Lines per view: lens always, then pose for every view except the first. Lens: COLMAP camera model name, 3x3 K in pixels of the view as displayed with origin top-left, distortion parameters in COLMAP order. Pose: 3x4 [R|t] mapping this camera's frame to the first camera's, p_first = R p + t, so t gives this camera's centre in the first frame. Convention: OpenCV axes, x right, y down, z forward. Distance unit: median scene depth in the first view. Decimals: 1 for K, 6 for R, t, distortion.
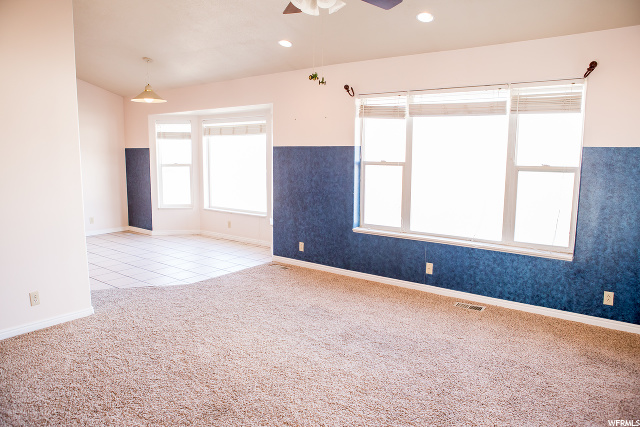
lens RADIAL K [[459.4, 0, 317.6], [0, 459.4, 215.6], [0, 0, 1]] dist [-0.106739, 0.080048]
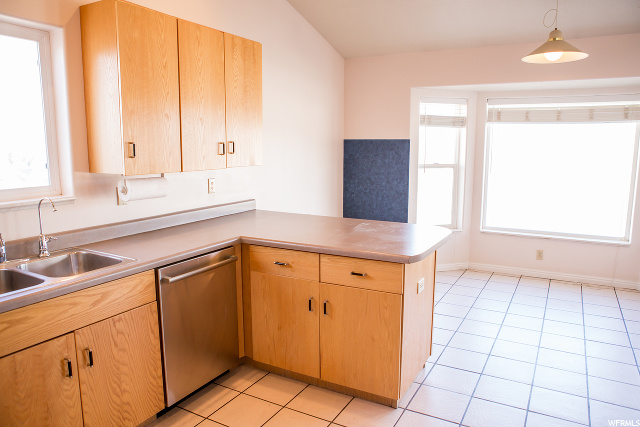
lens RADIAL K [[459.4, 0, 317.6], [0, 459.4, 215.6], [0, 0, 1]] dist [-0.106739, 0.080048]
pose [[0.987115, -0.027205, 0.157684, -0.804290], [0.024642, 0.999531, 0.018187, -0.076050], [-0.158105, -0.014067, 0.987322, 0.511565]]
